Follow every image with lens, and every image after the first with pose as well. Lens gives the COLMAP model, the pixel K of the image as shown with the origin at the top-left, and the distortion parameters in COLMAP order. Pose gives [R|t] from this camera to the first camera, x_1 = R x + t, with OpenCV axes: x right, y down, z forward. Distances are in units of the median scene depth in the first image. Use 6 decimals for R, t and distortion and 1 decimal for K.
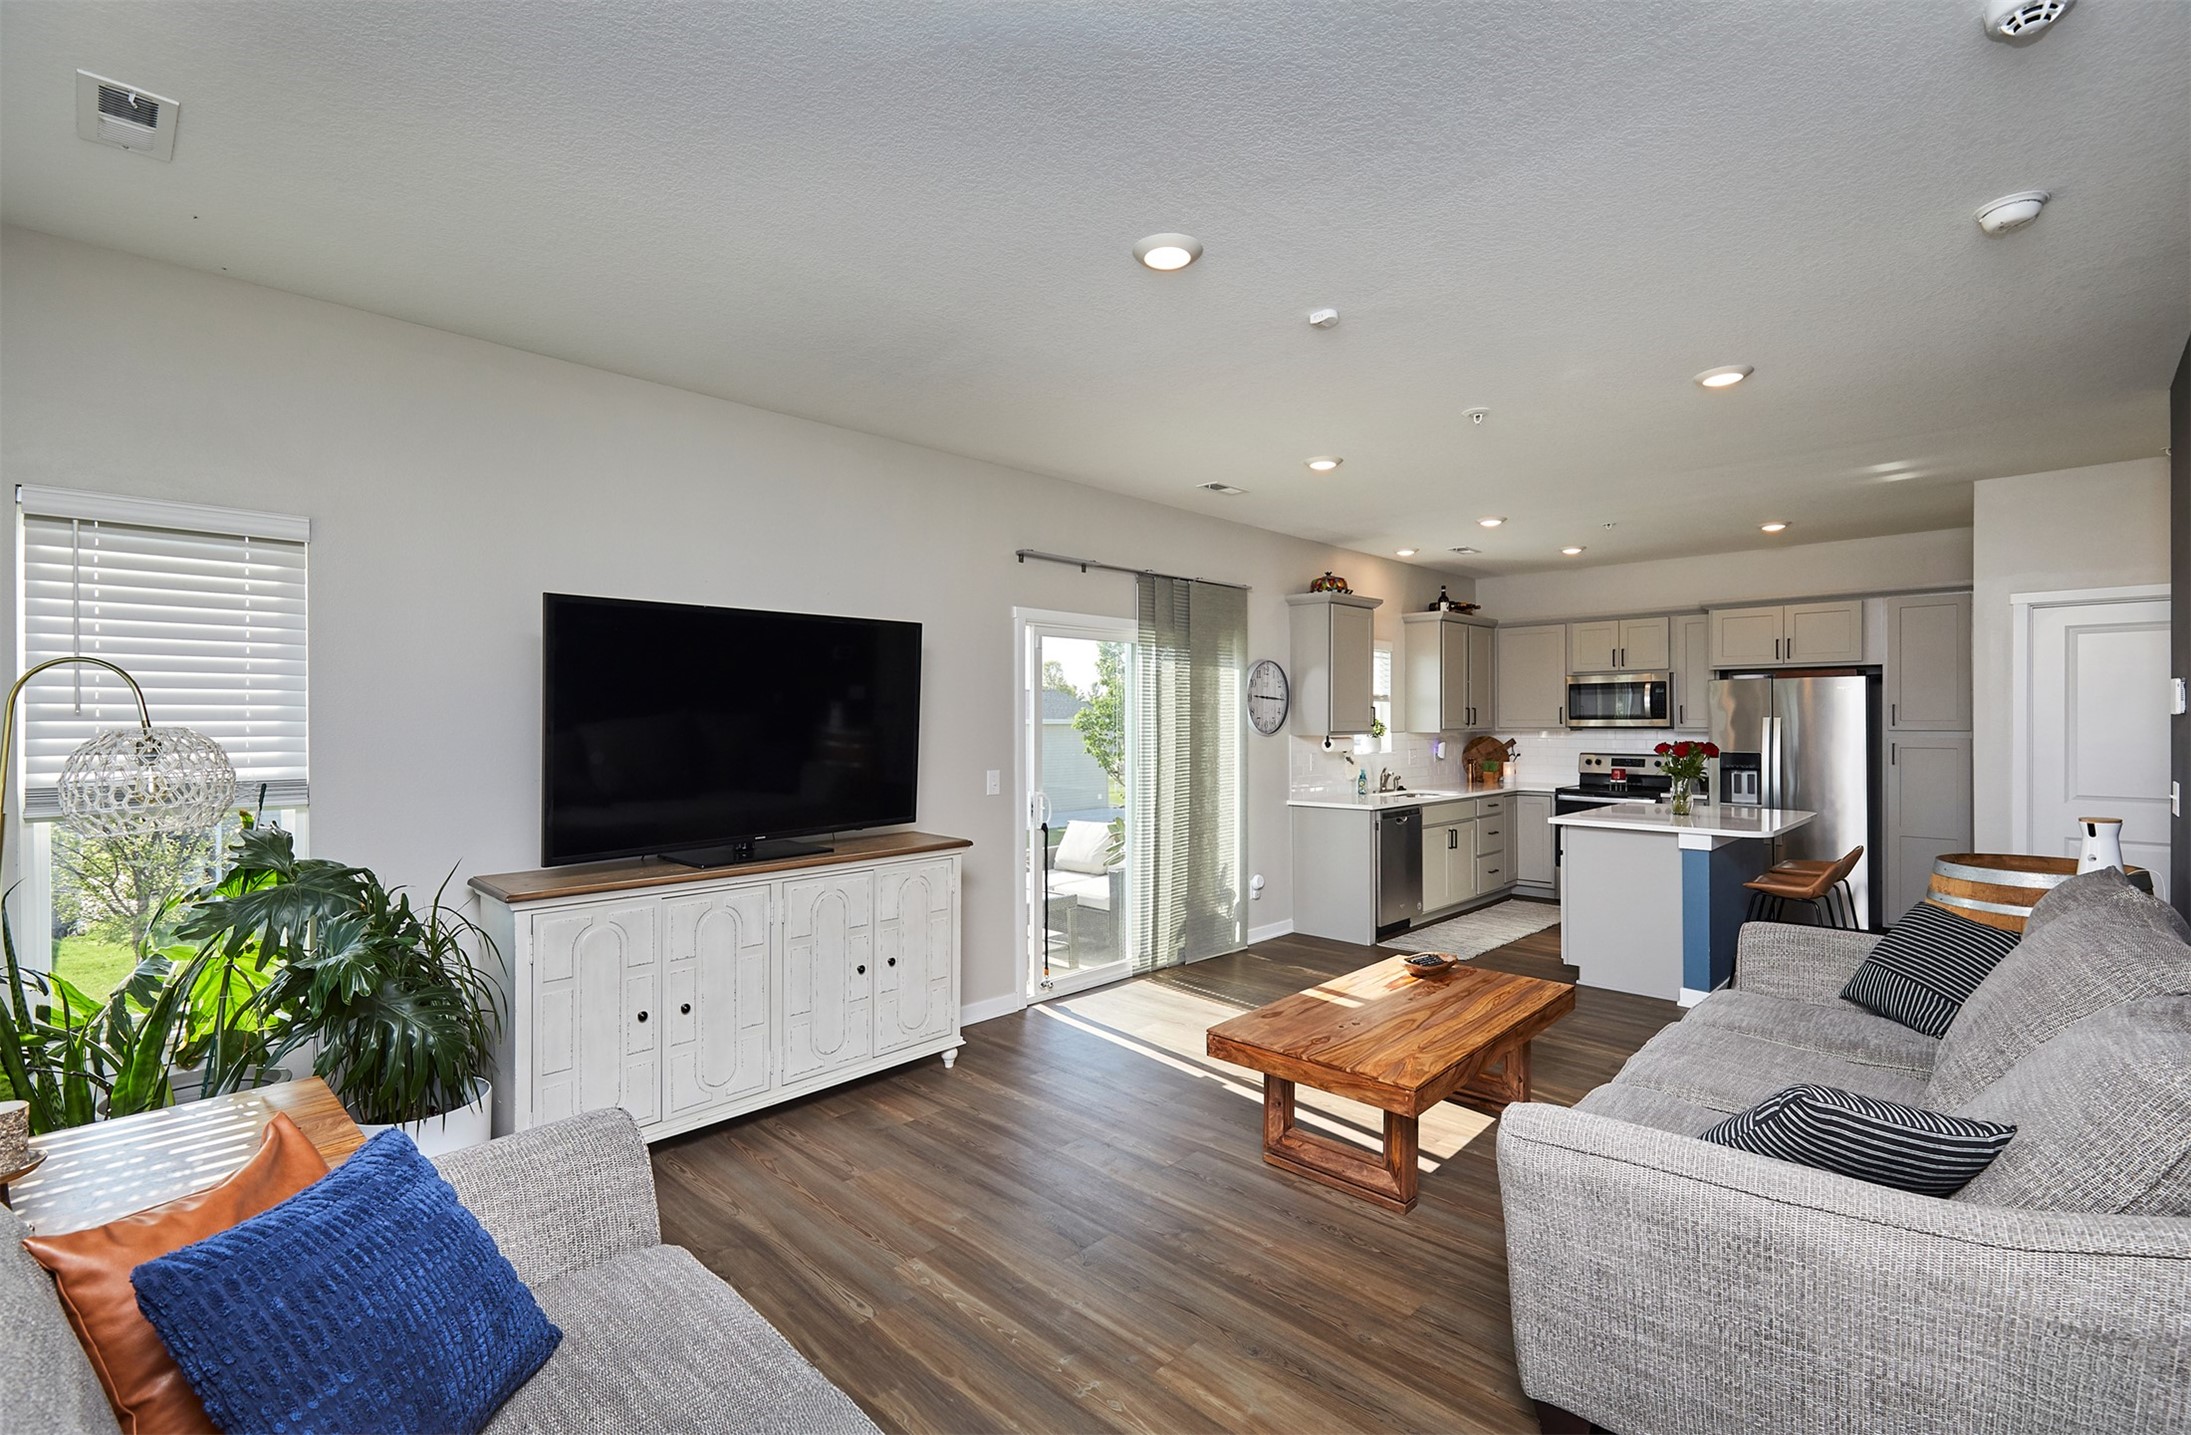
lens RADIAL K [[975.6, 0, 1105.1], [0, 975.6, 716.9], [0, 0, 1]] dist [0.003477, -0.001124]
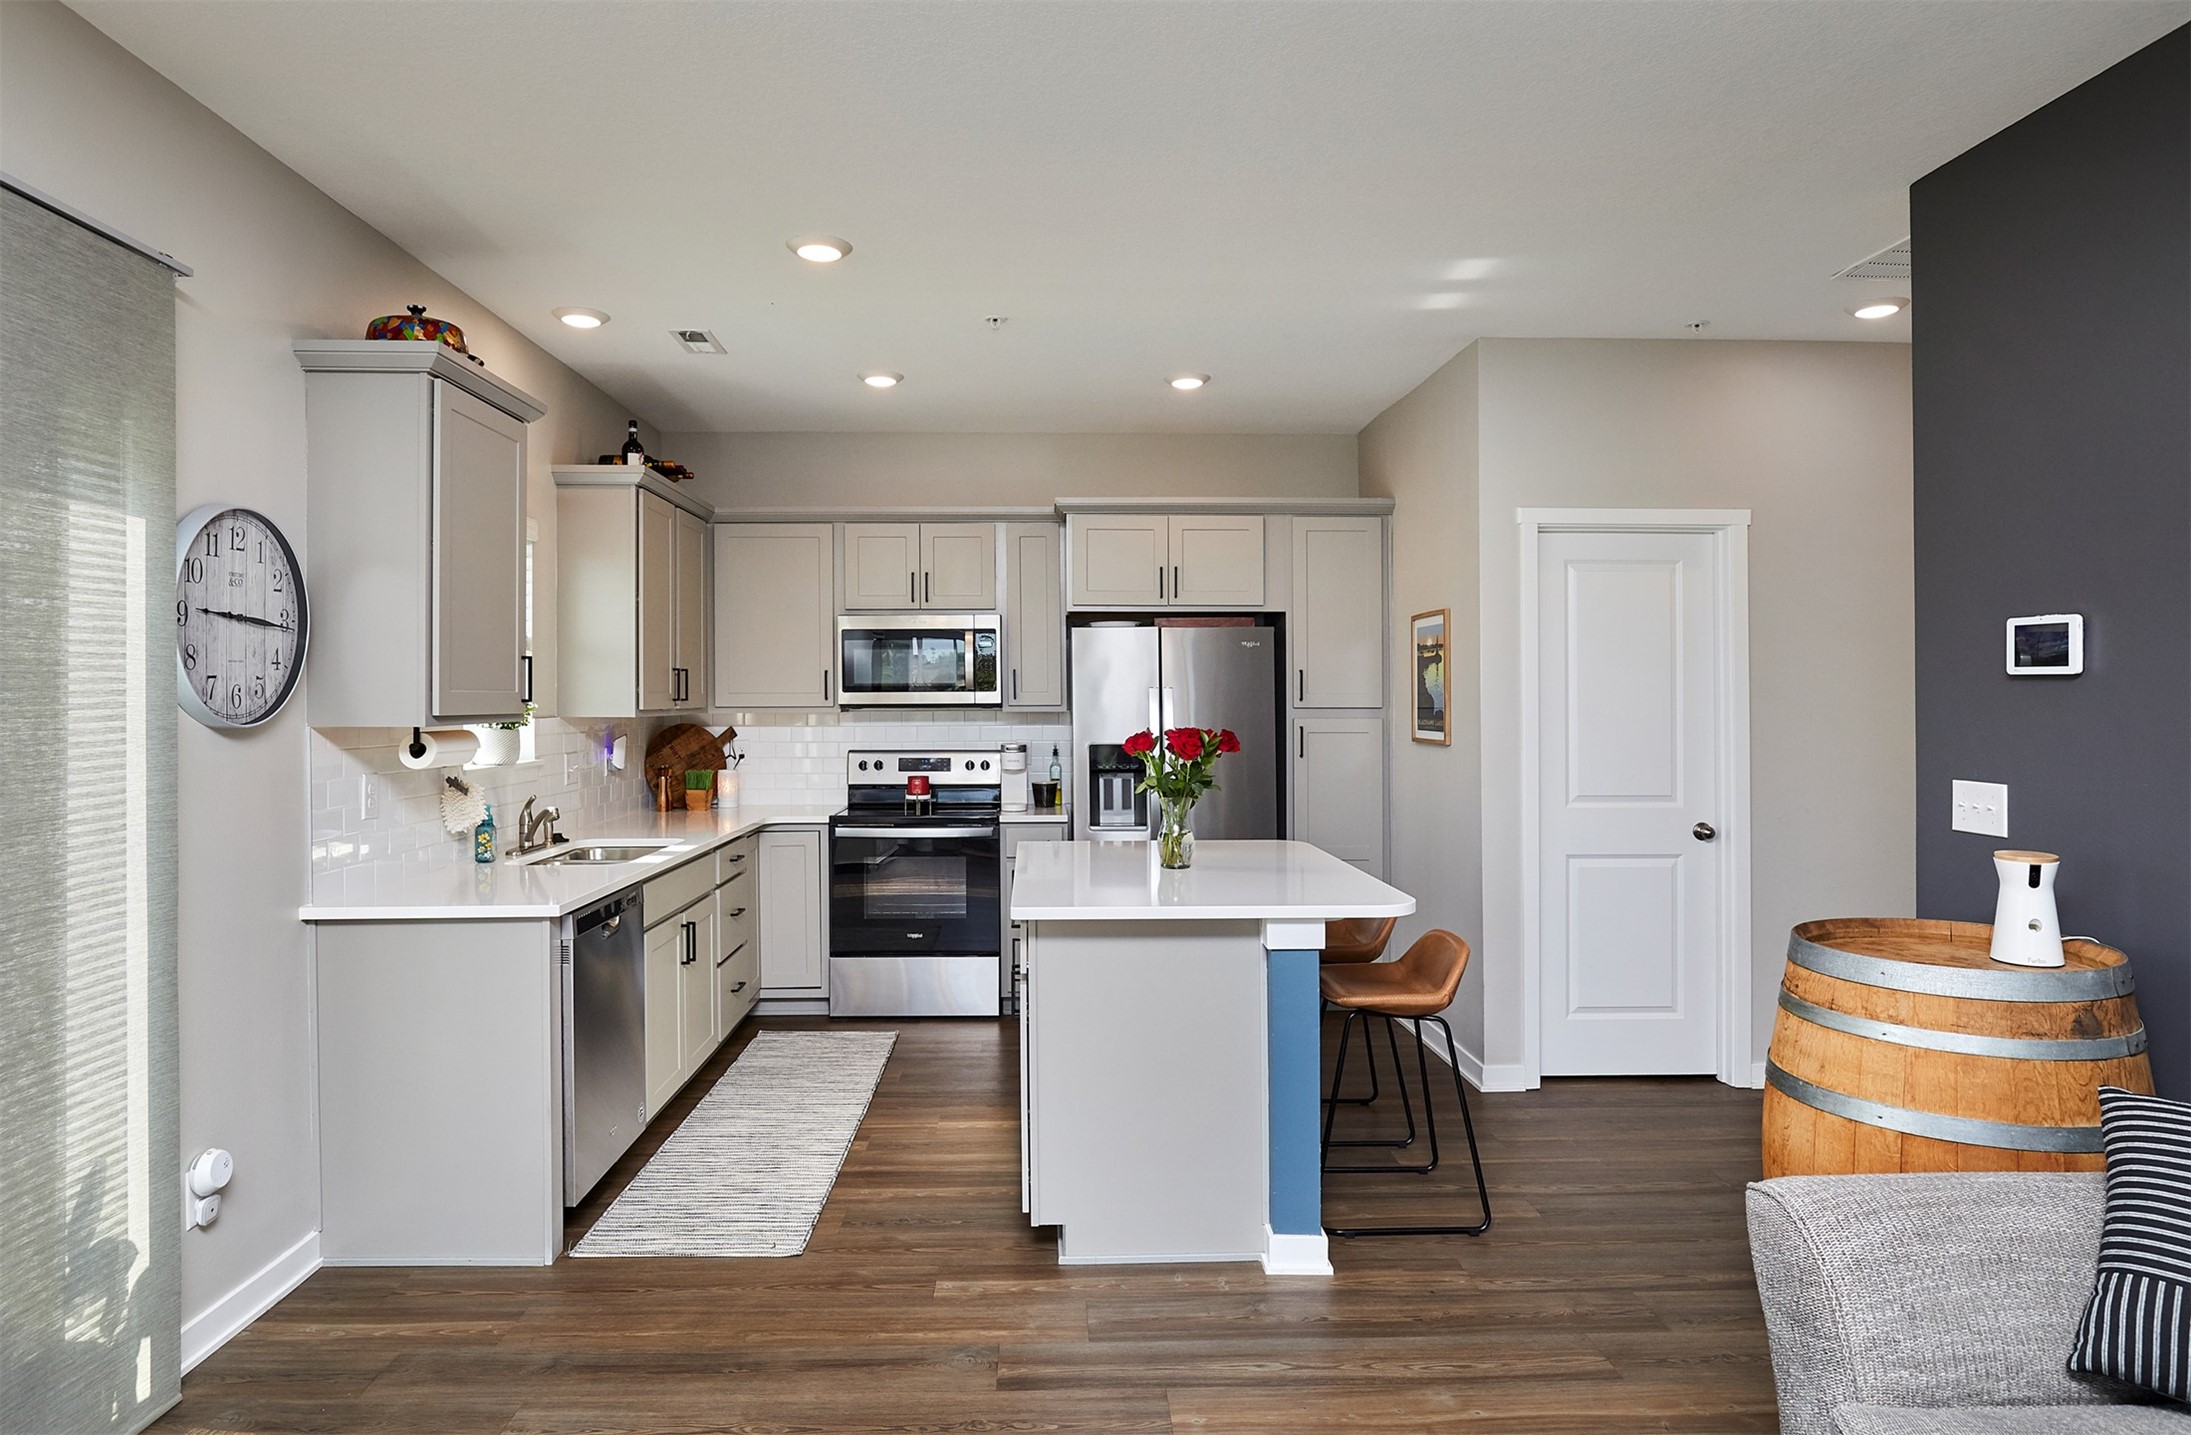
lens RADIAL K [[1261.6, 0, 1084.7], [0, 1261.6, 707.3], [0, 0, 1]] dist [-0.021341, 0.001202]
pose [[0.692927, -0.002993, 0.721002, 0.057237], [-0.002491, 0.999975, 0.006544, 0.007874], [-0.721004, -0.006331, 0.692902, 0.493721]]
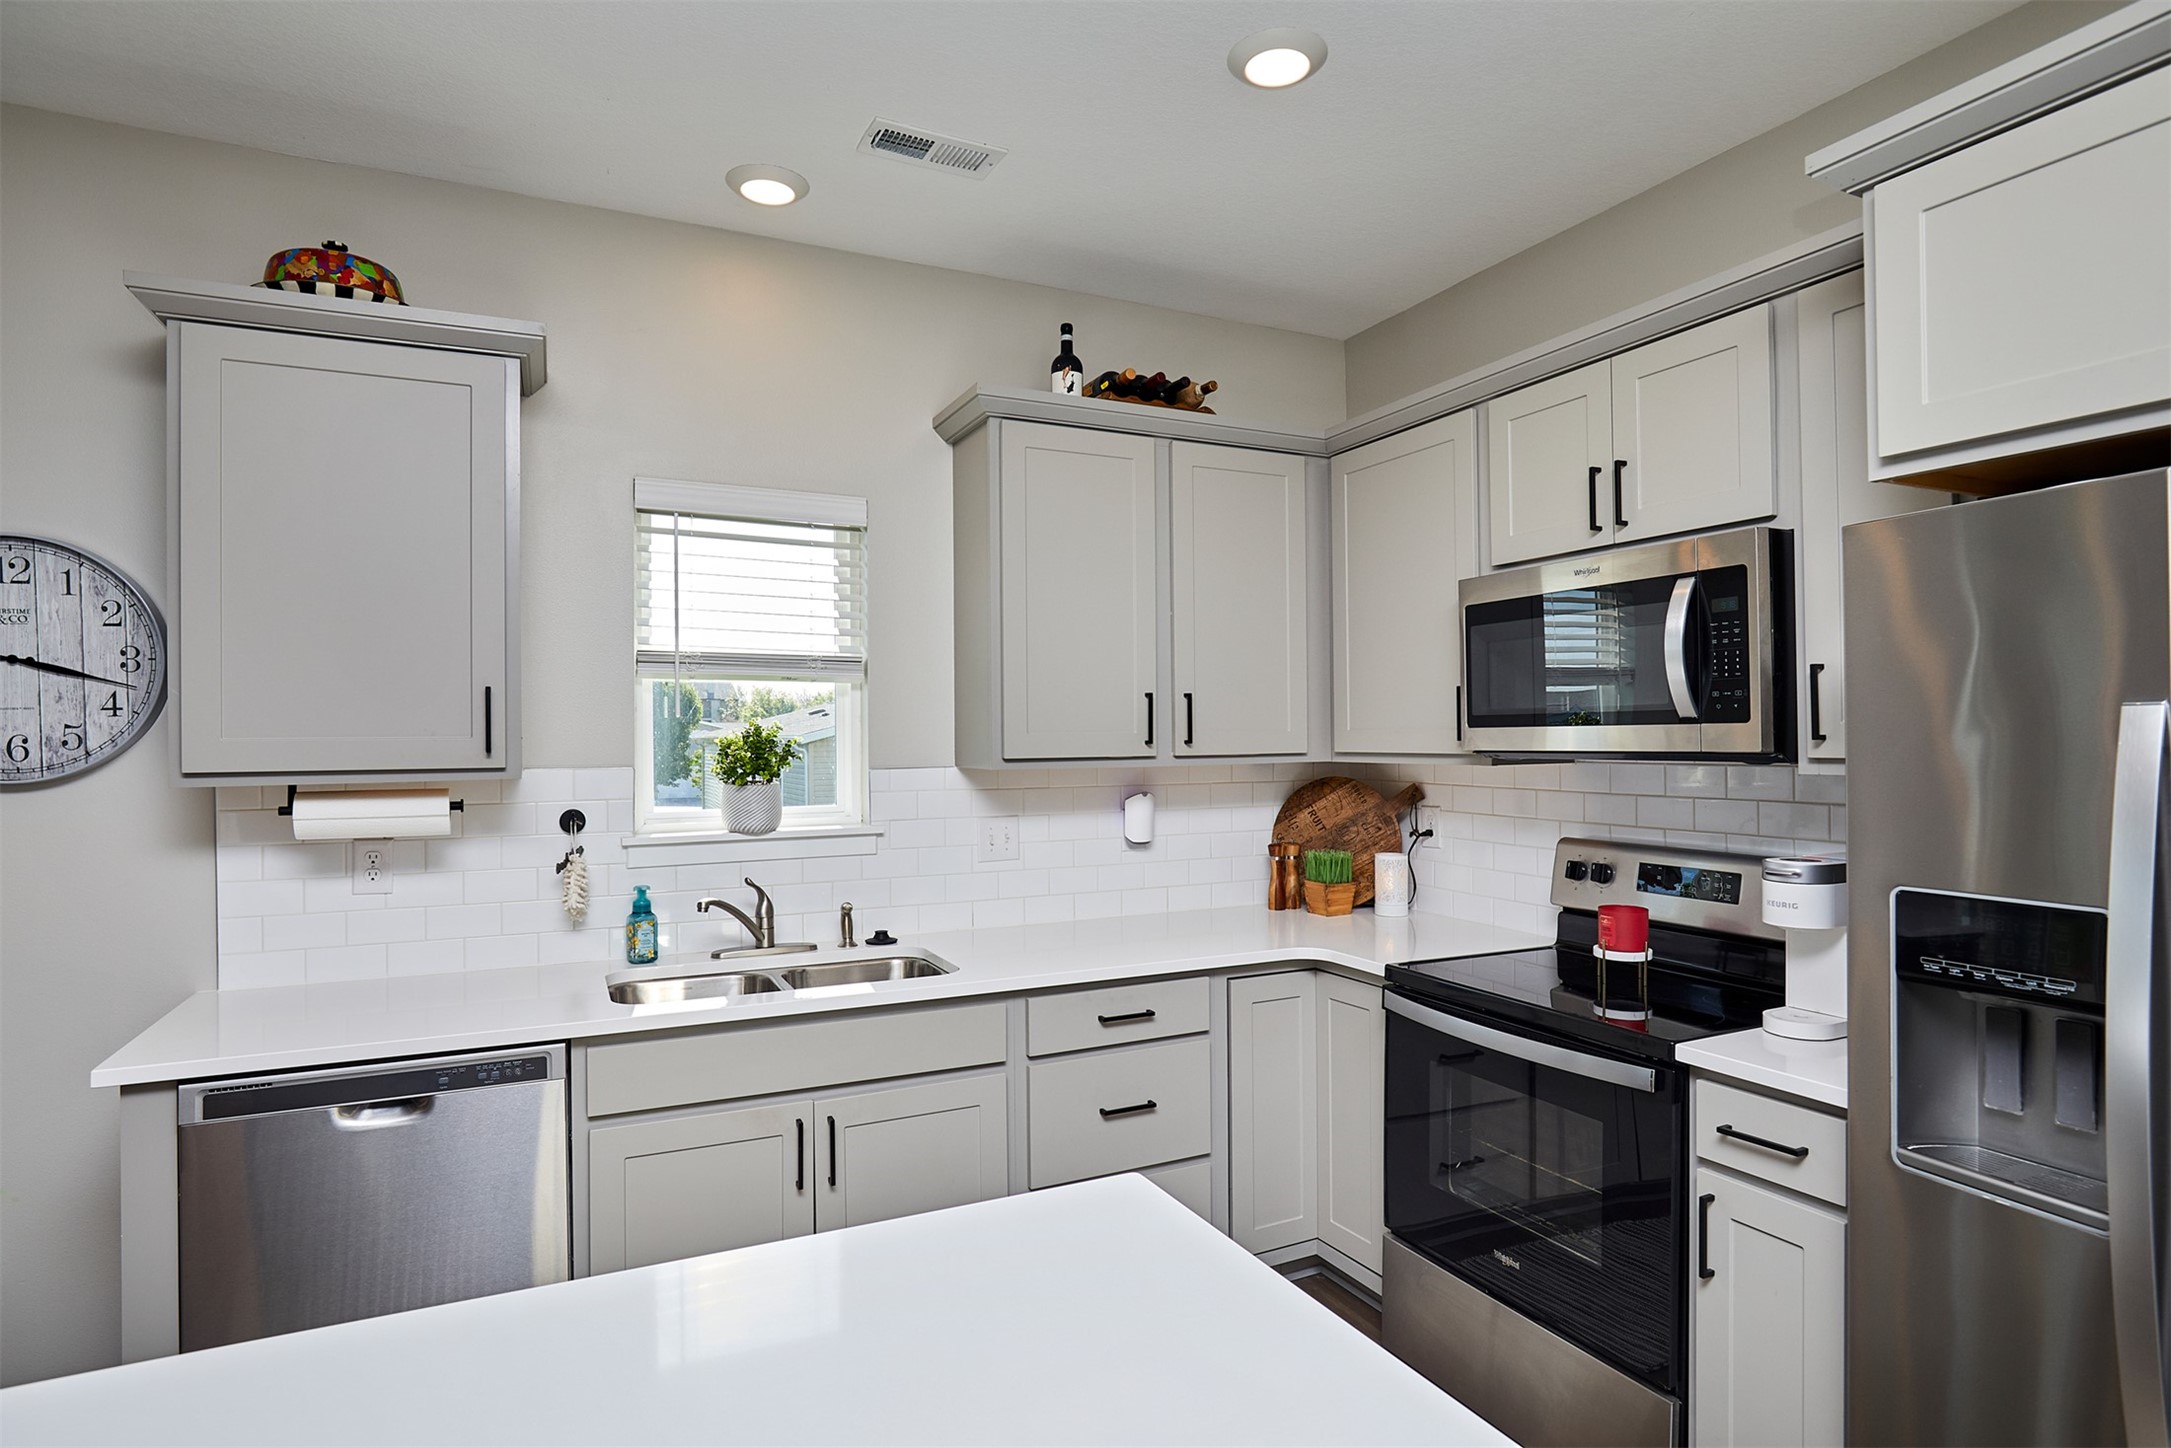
lens RADIAL K [[1143.5, 0, 1094.8], [0, 1143.5, 737.3], [0, 0, 1]] dist [-0.019100, -0.000094]
pose [[0.938599, -0.003069, -0.344998, 0.614809], [0.005503, 0.999966, 0.006074, 0.003865], [0.344967, -0.007600, 0.938584, 0.806621]]
